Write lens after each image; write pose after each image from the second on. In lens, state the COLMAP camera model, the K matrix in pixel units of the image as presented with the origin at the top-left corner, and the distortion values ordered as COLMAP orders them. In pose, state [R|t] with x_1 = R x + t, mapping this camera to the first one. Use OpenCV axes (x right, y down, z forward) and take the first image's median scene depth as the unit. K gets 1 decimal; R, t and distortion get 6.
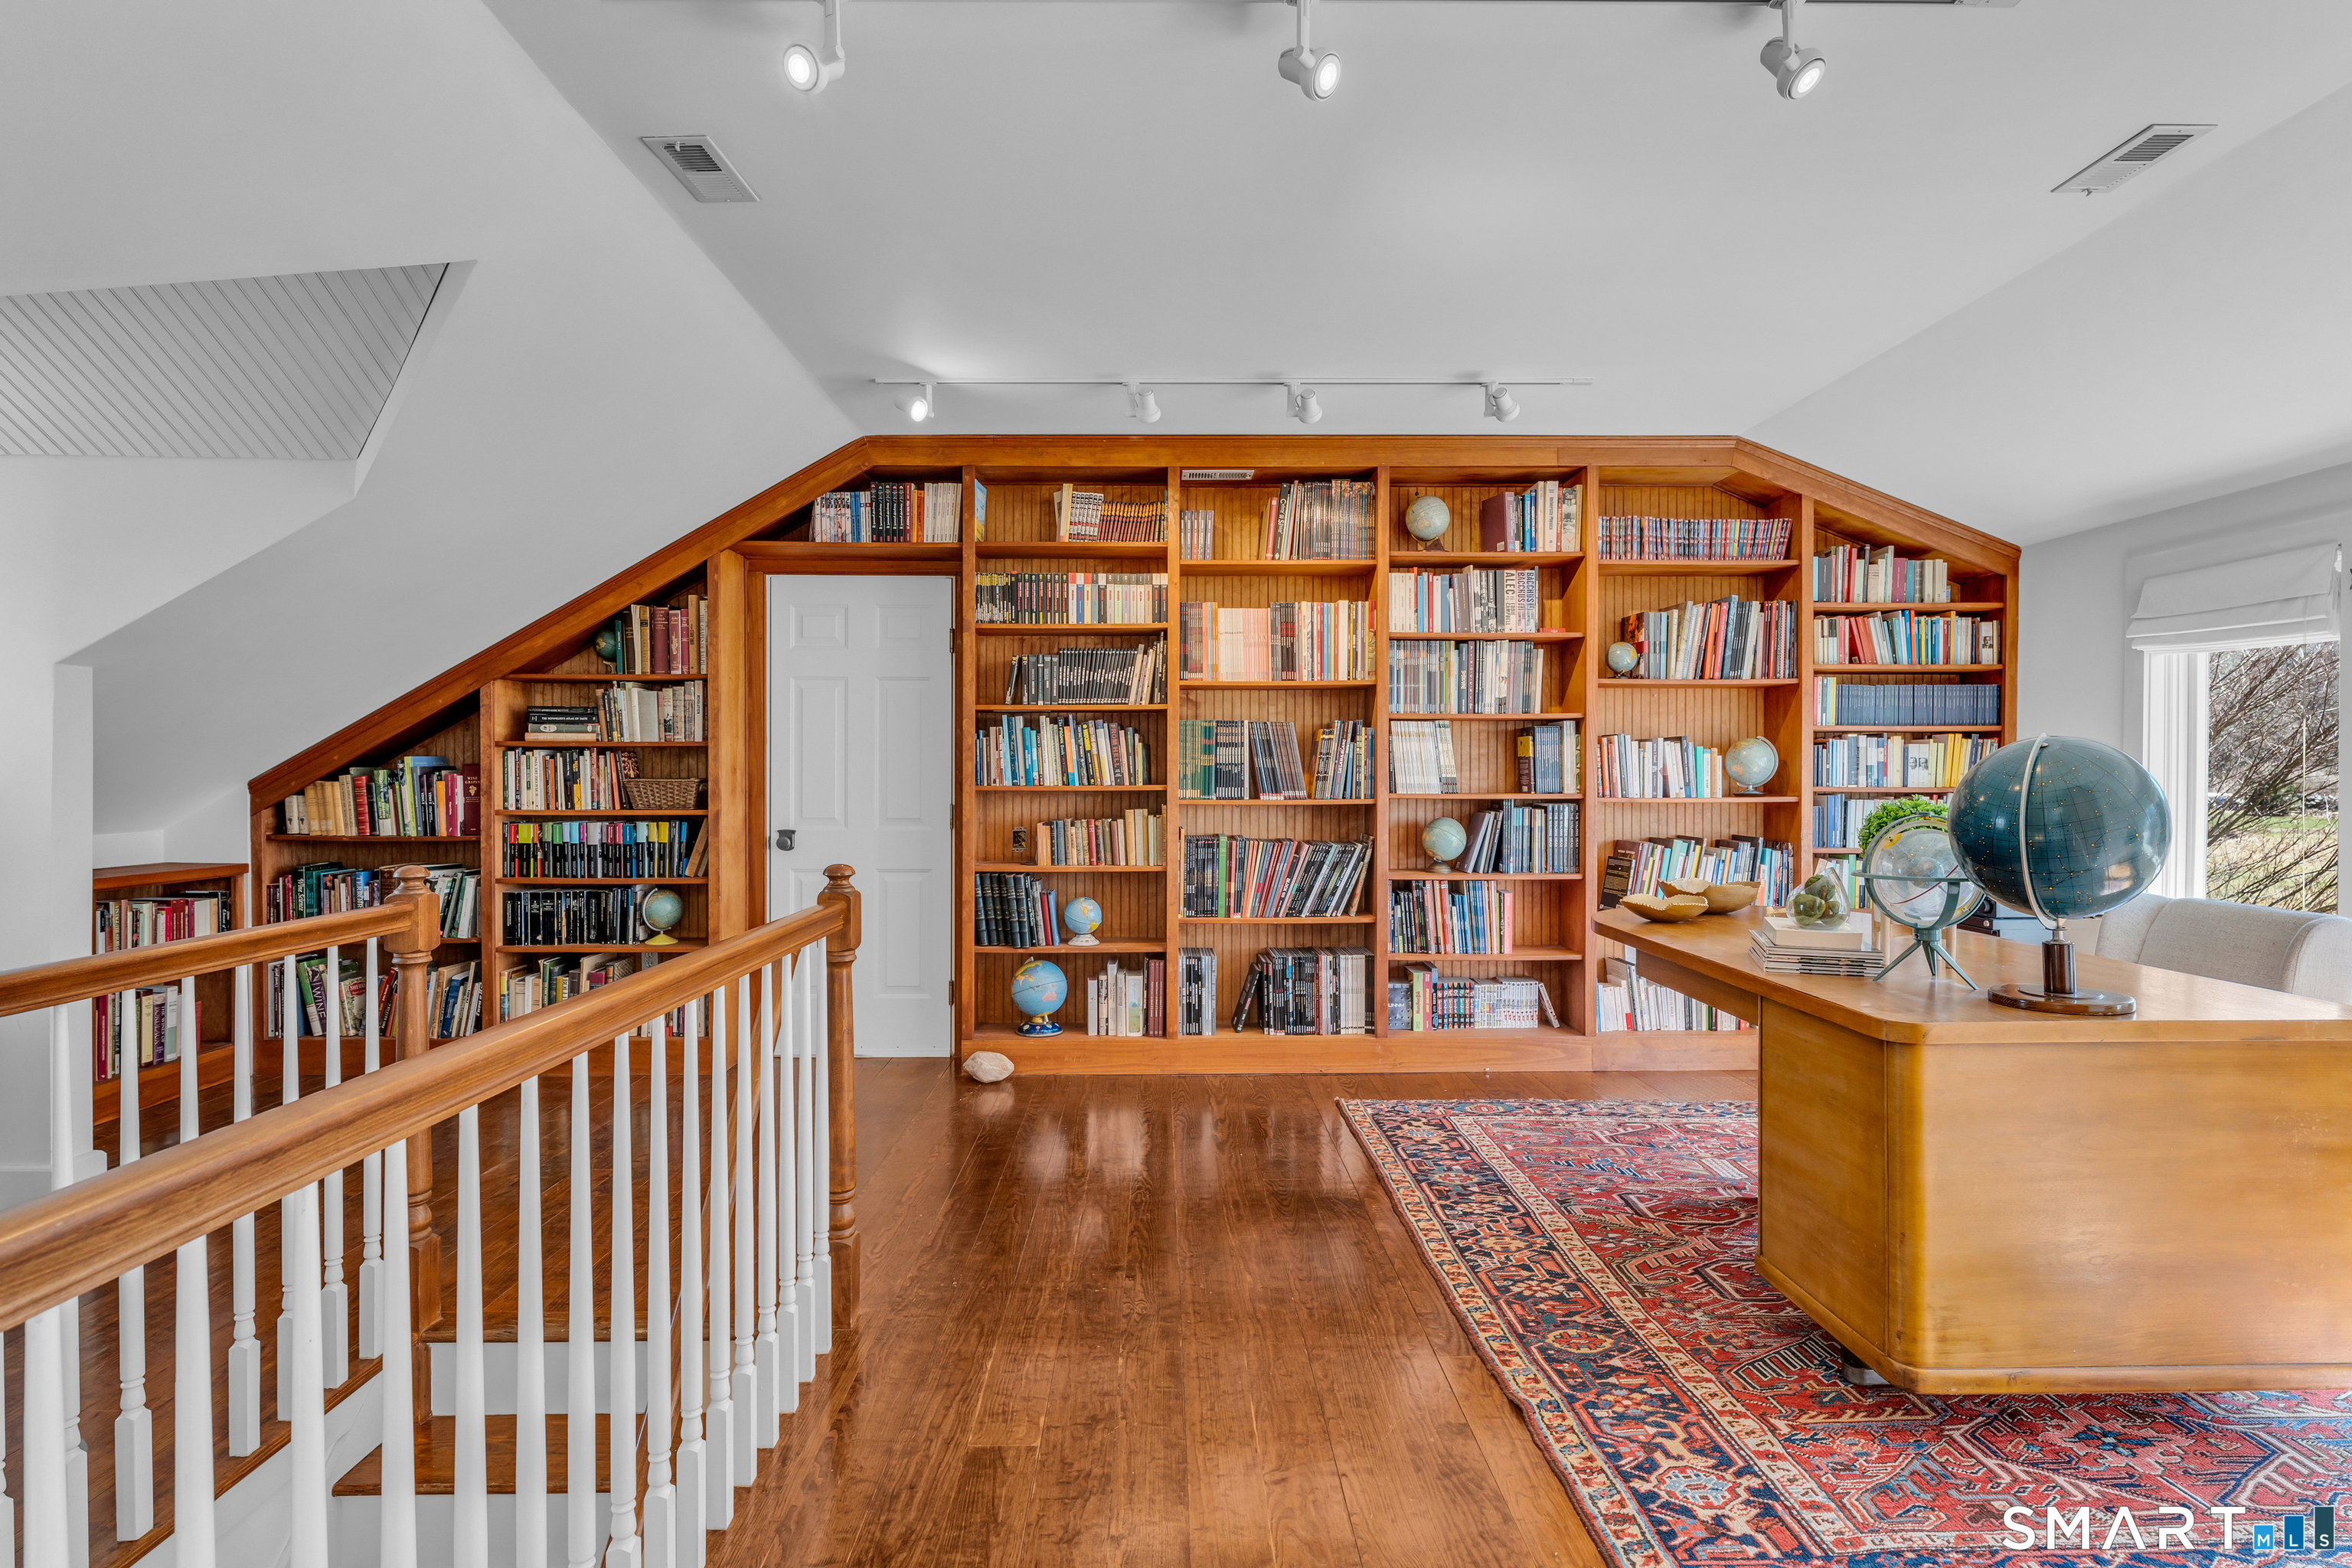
lens RADIAL K [[1189.4, 0, 1172.8], [0, 1189.4, 790.0], [0, 0, 1]] dist [-0.000648, 0.000041]
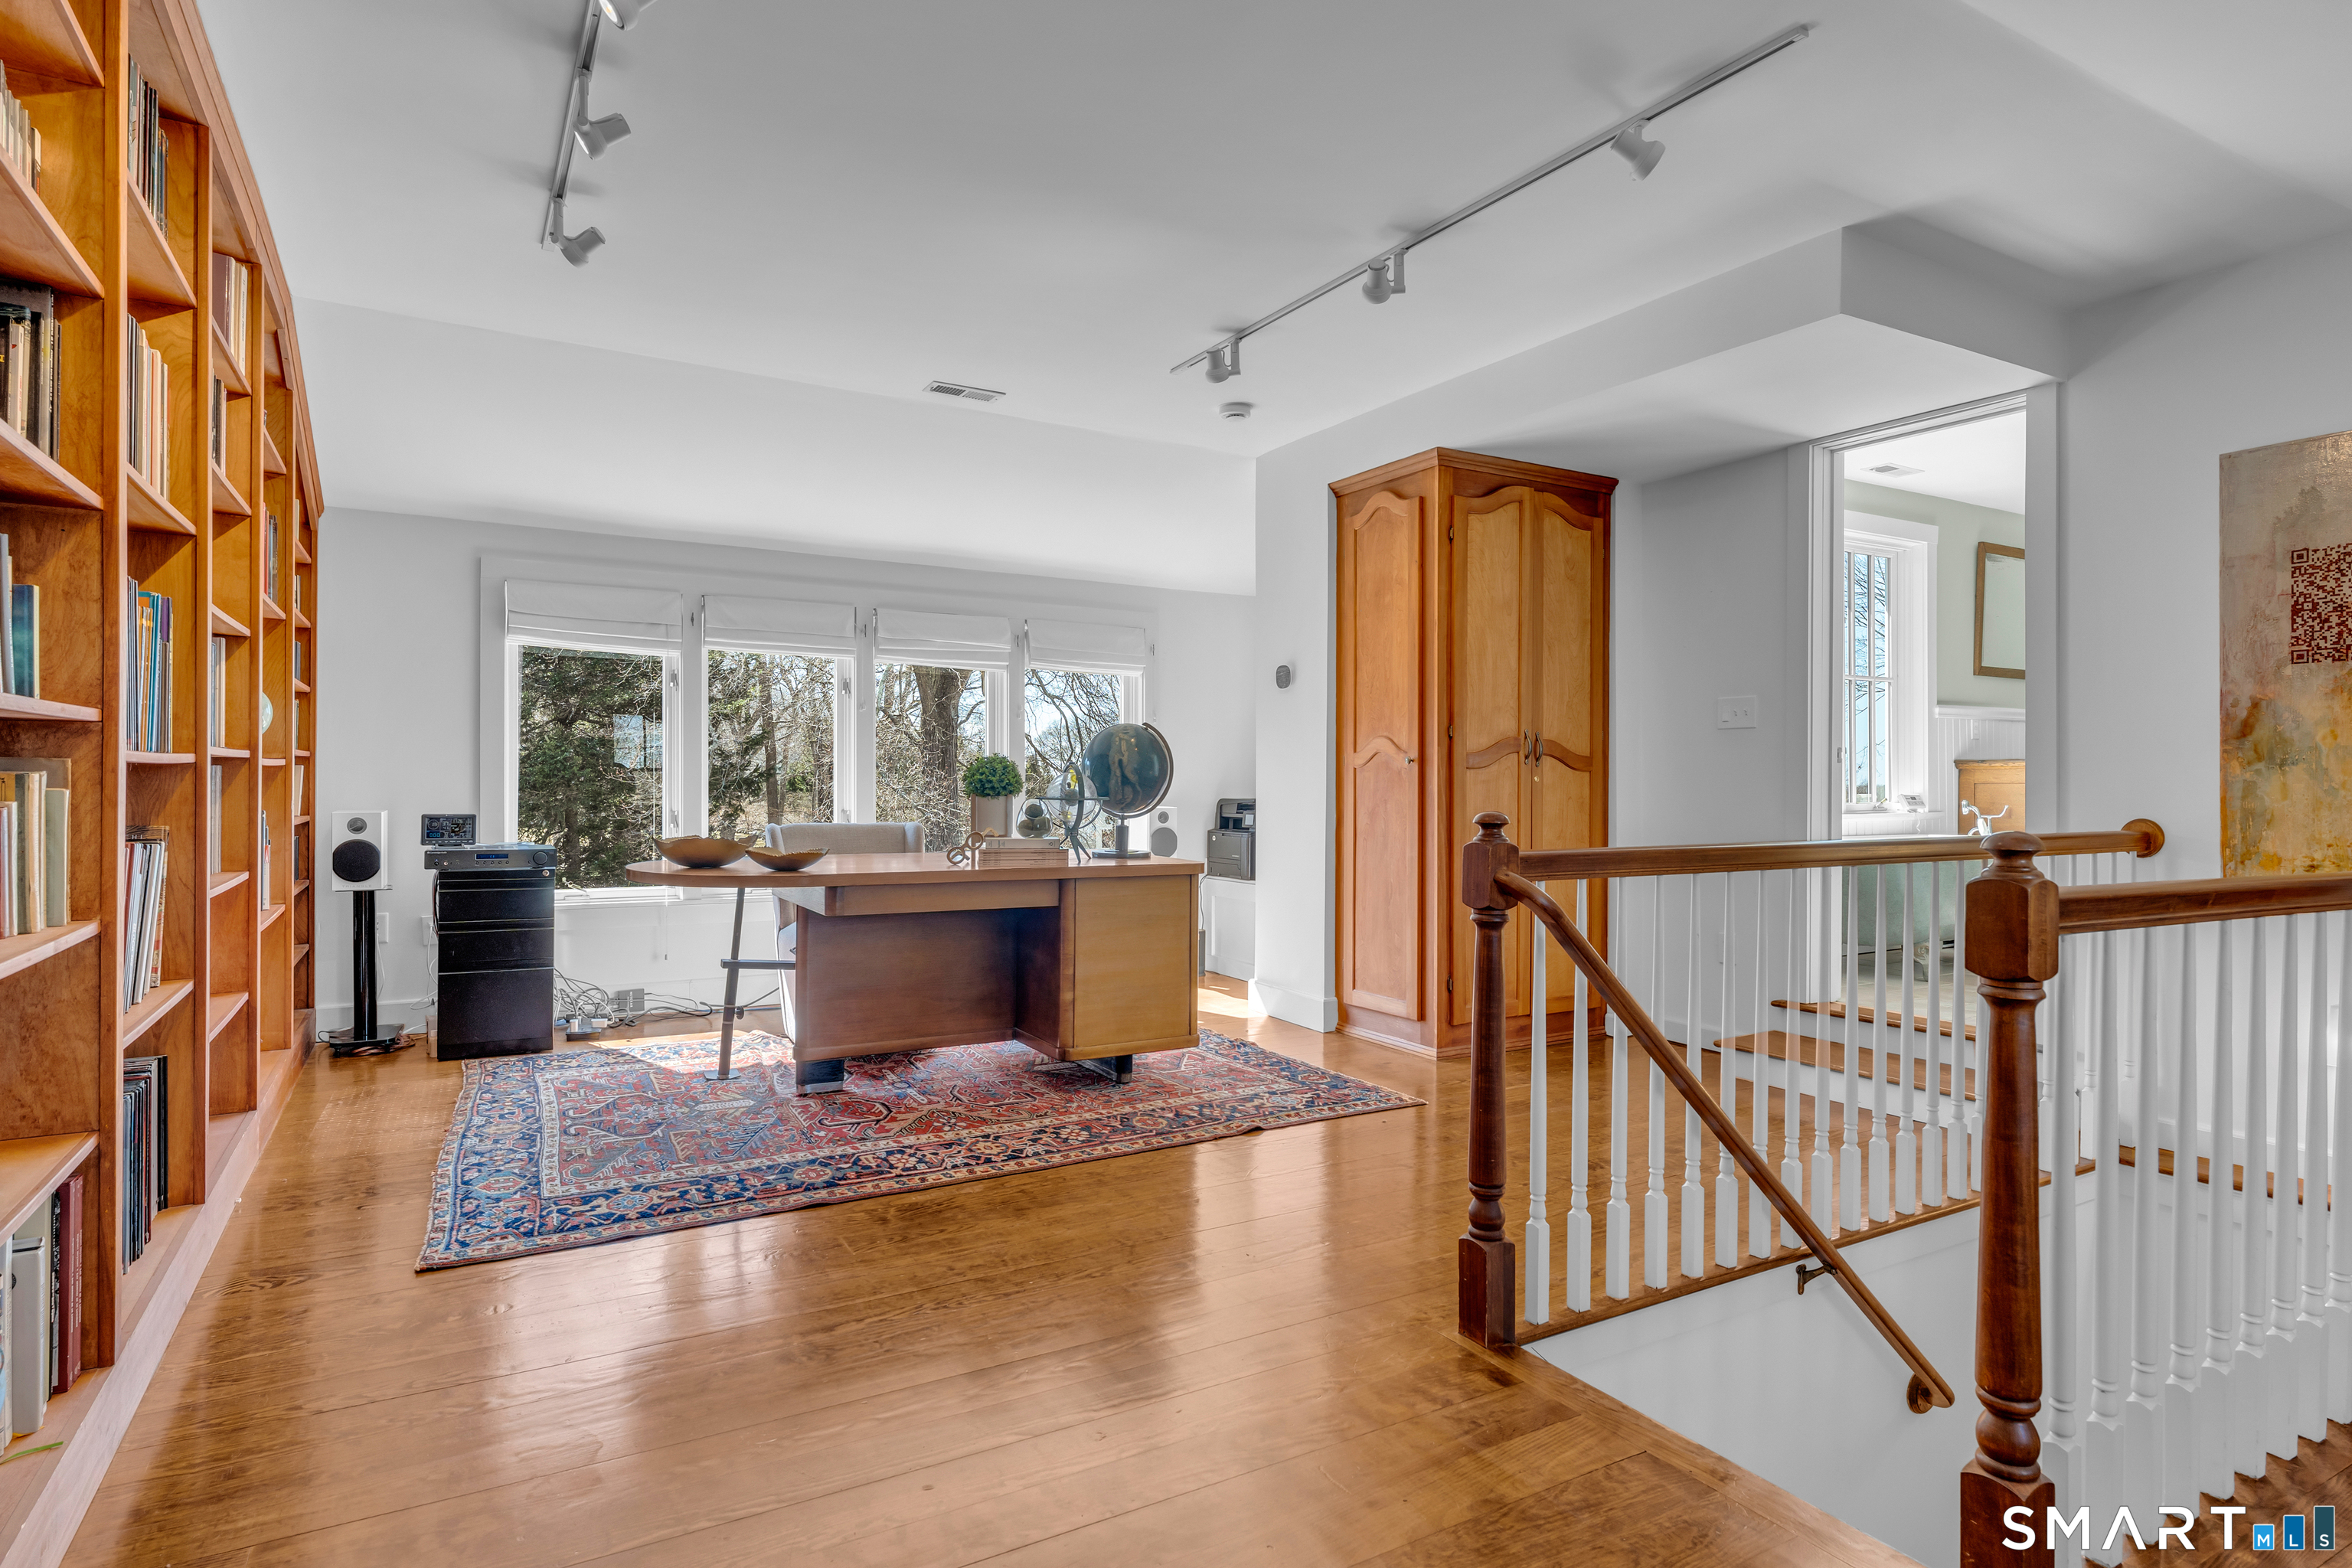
lens RADIAL K [[1256.9, 0, 1172.0], [0, 1256.9, 782.5], [0, 0, 1]] dist [0.000804, 0.000019]
pose [[-0.492671, -0.004494, 0.870204, -0.640816], [0.001423, 0.999981, 0.005969, 0.022073], [-0.870214, 0.004179, -0.492656, 1.092019]]
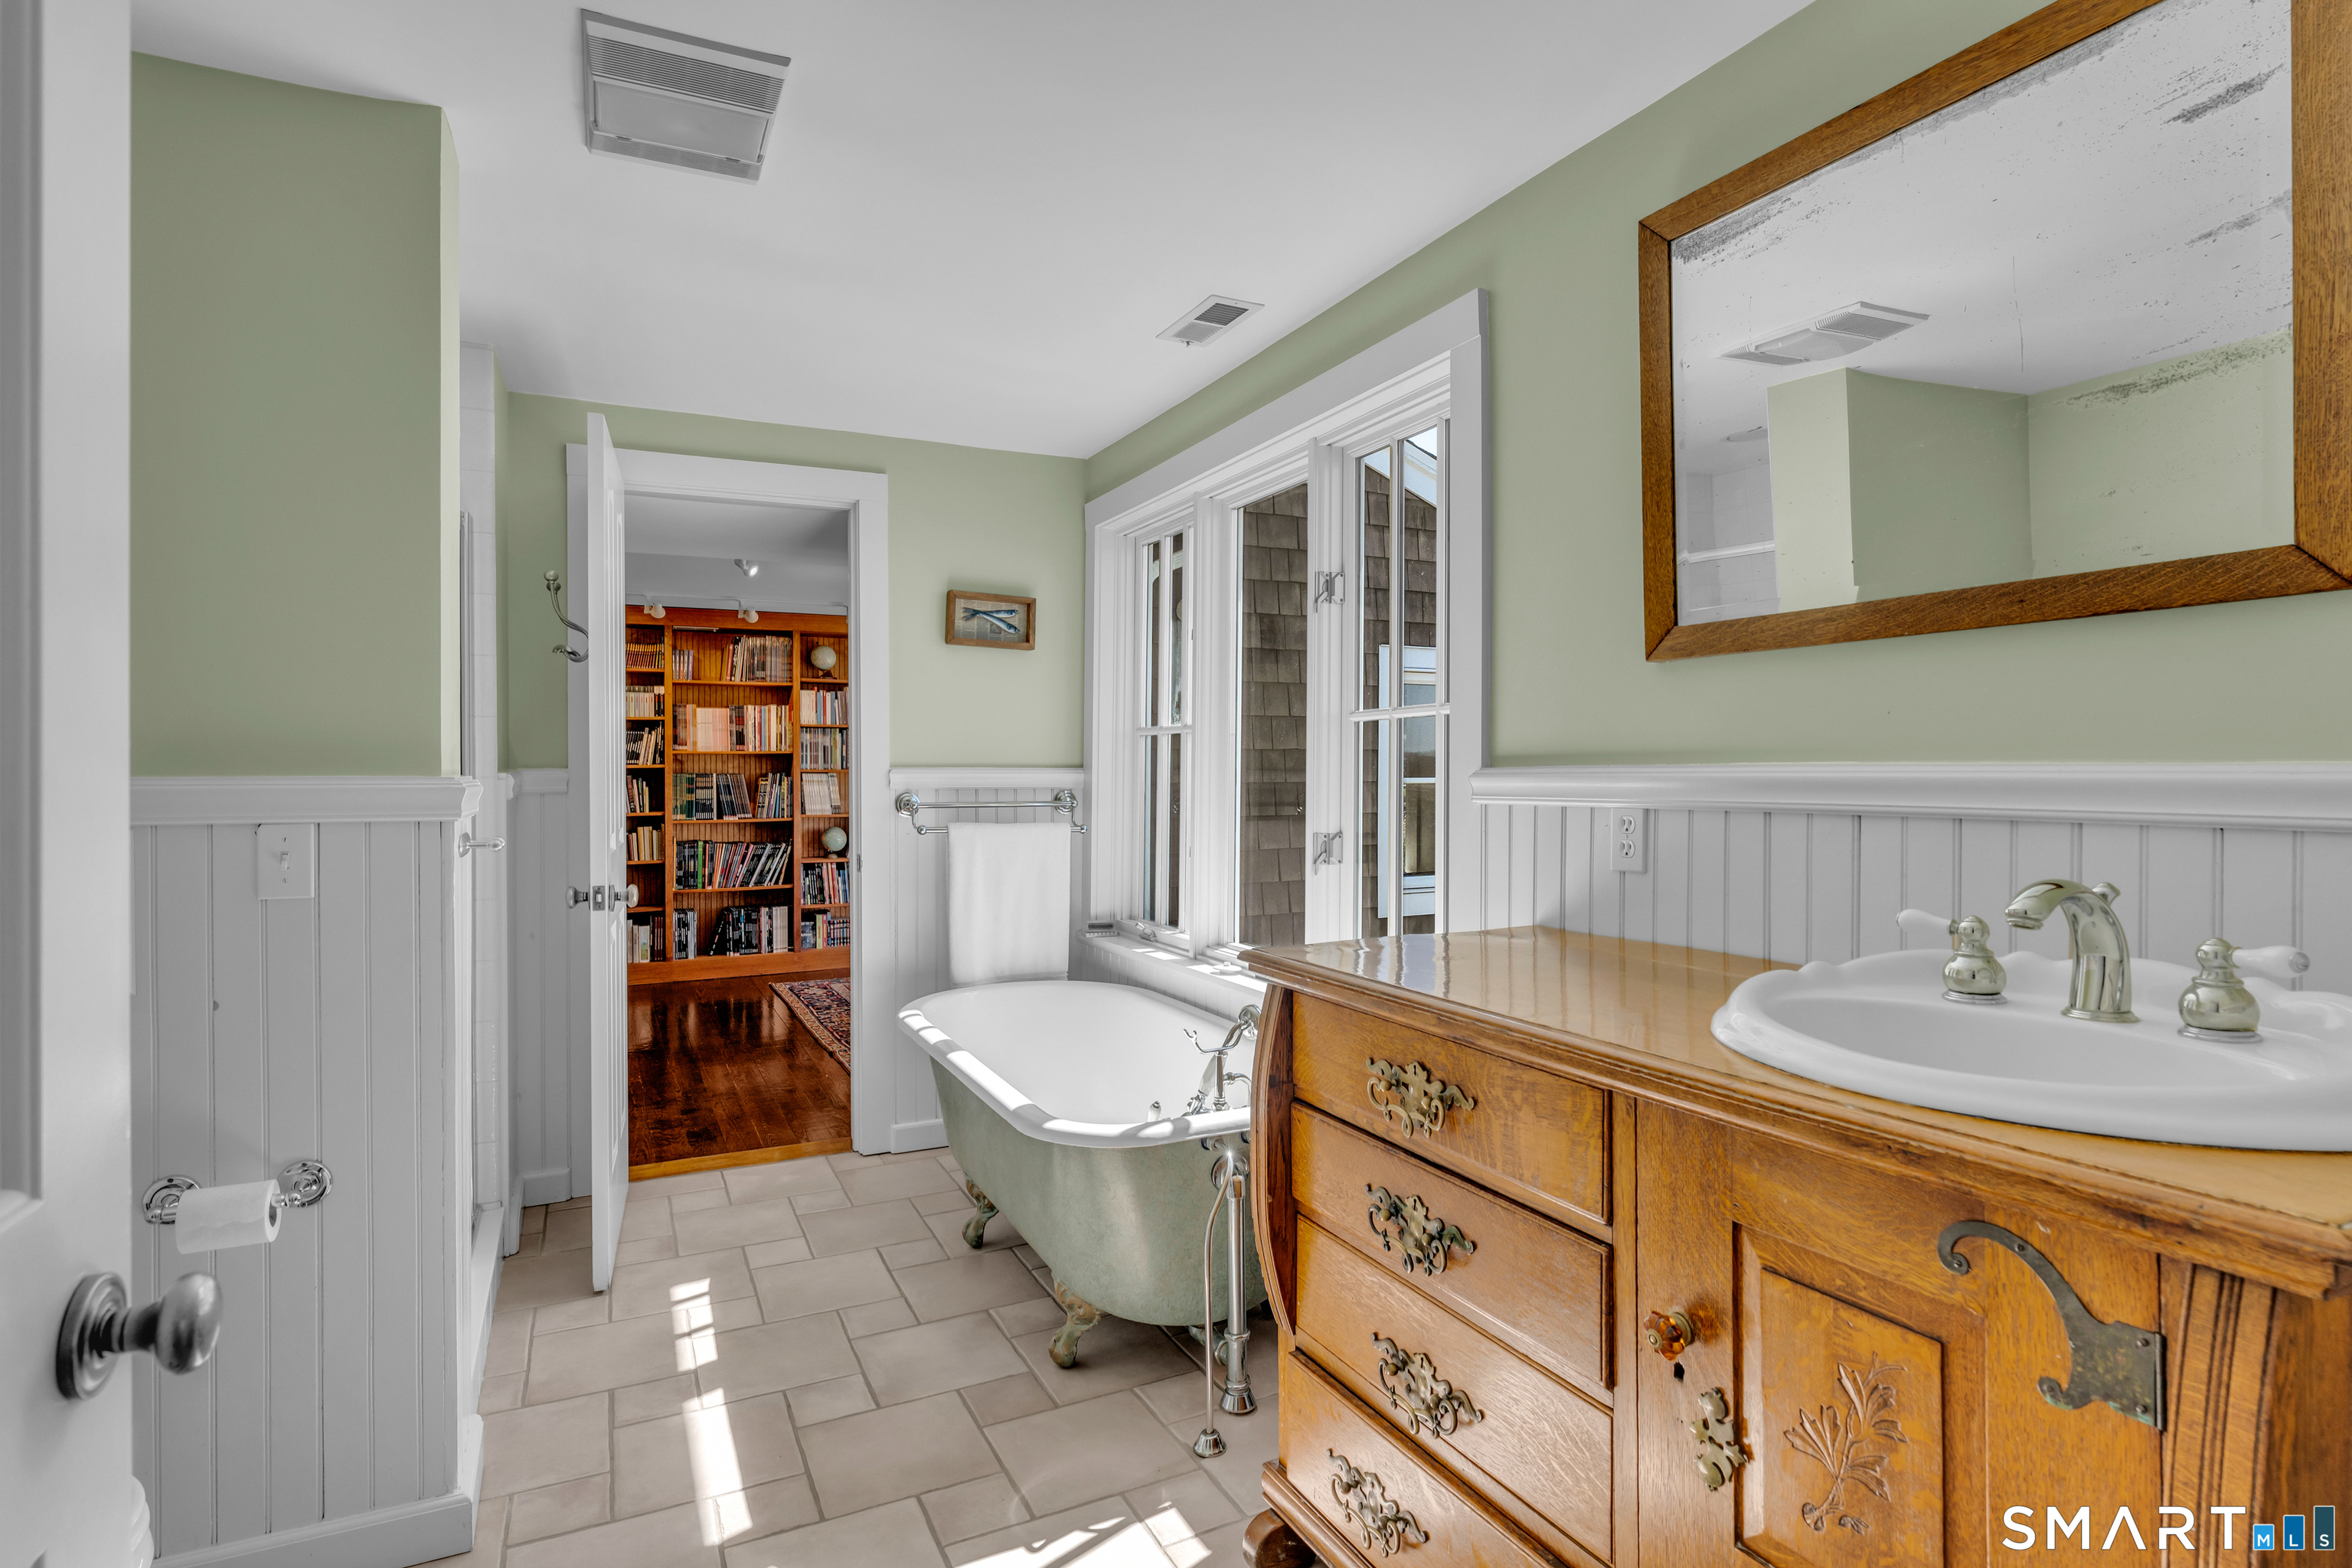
lens RADIAL K [[1189.4, 0, 1178.7], [0, 1189.4, 777.5], [0, 0, 1]] dist [-0.000648, 0.000041]
pose [[0.901648, -0.005885, 0.432431, -0.076696], [0.004437, 0.999981, 0.004358, -0.057529], [-0.432448, -0.002011, 0.901657, -0.839502]]
